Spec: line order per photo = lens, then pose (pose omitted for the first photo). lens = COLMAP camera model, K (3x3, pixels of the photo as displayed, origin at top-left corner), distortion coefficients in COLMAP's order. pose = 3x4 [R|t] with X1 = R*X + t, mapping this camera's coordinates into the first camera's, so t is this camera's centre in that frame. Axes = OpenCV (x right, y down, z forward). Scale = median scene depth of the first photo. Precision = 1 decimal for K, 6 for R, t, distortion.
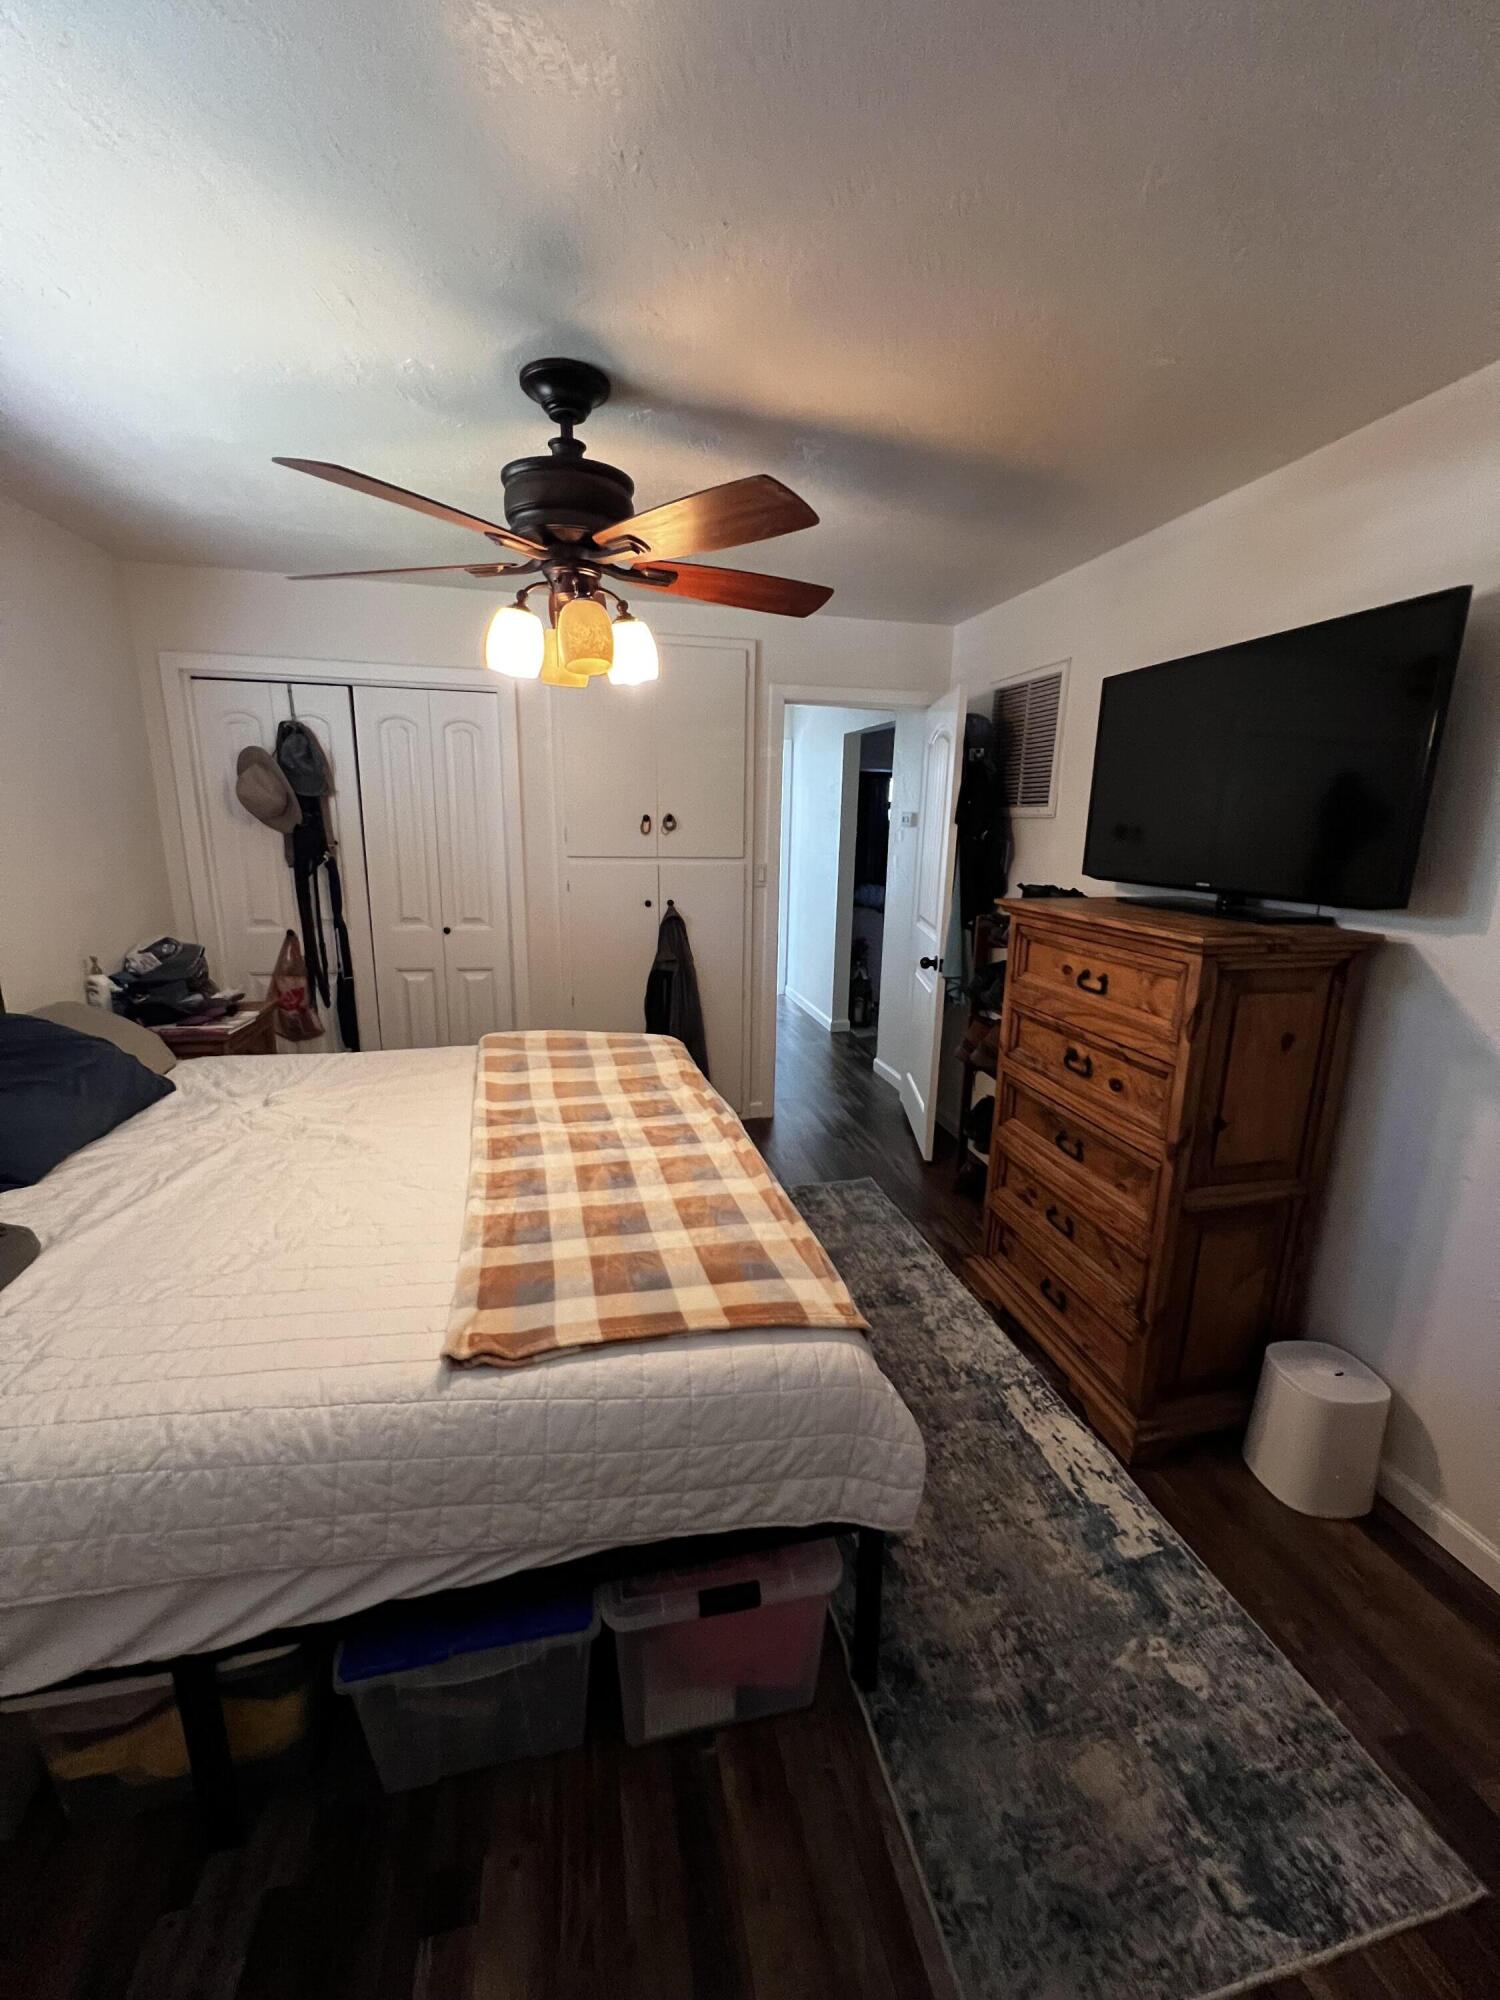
lens RADIAL K [[807.8, 0, 745.8], [0, 807.8, 1010.2], [0, 0, 1]] dist [0.002903, 0.000083]
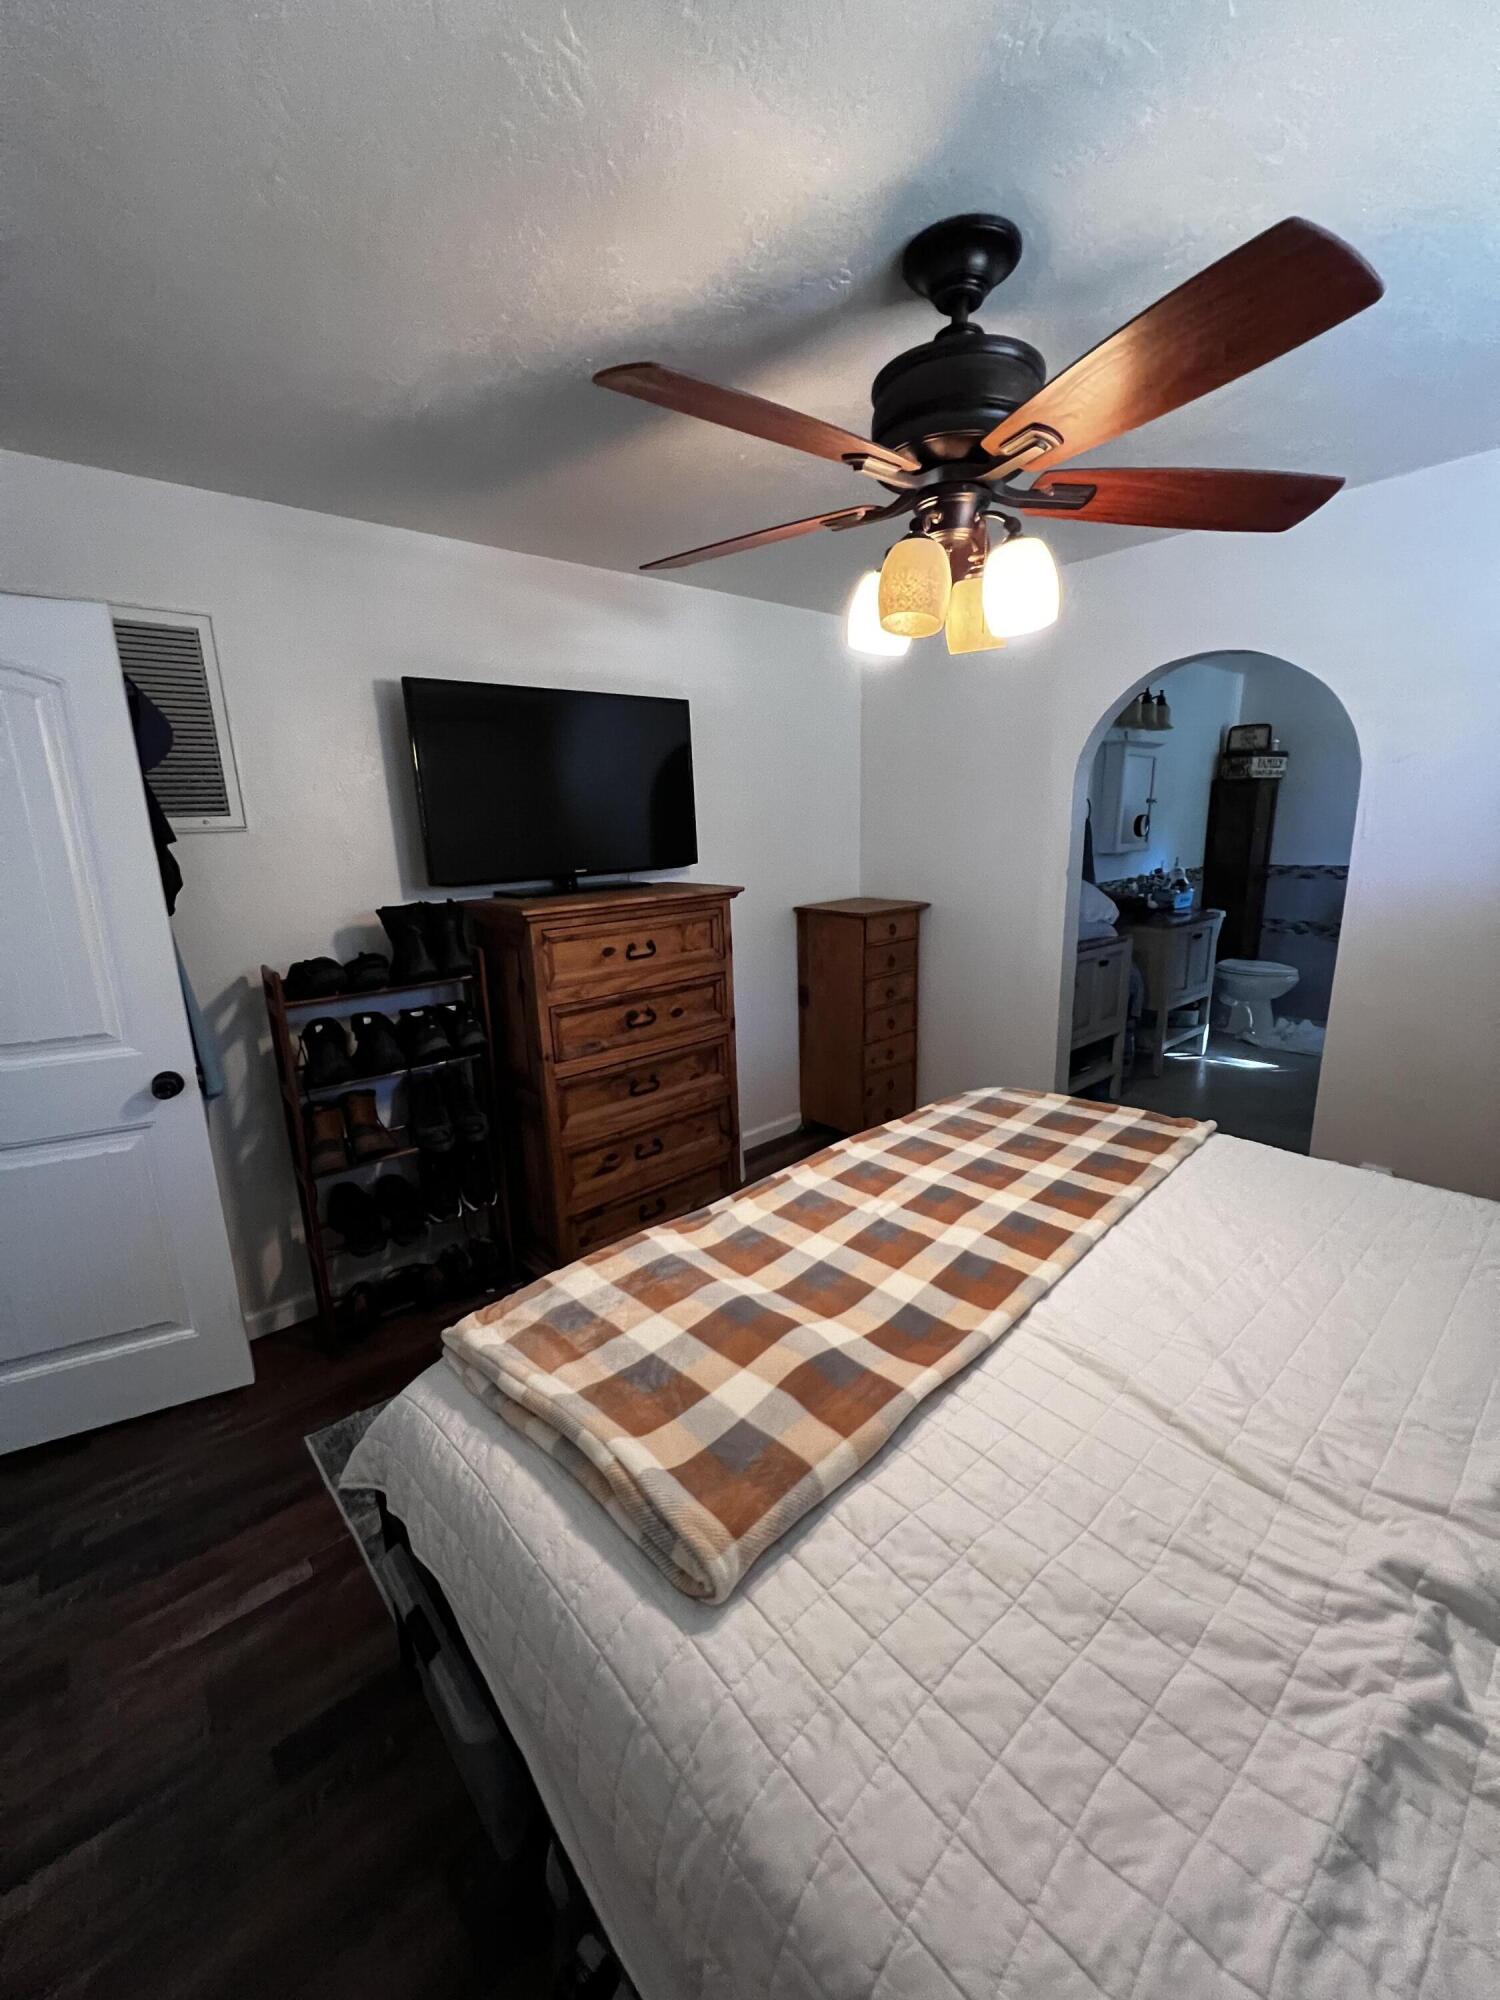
lens RADIAL K [[807.8, 0, 755.4], [0, 807.8, 1004.4], [0, 0, 1]] dist [0.002903, 0.000083]
pose [[-0.491813, -0.203370, 0.846617, -0.767049], [0.222815, 0.910567, 0.348169, -0.368436], [-0.841708, 0.359873, -0.402515, 1.434157]]
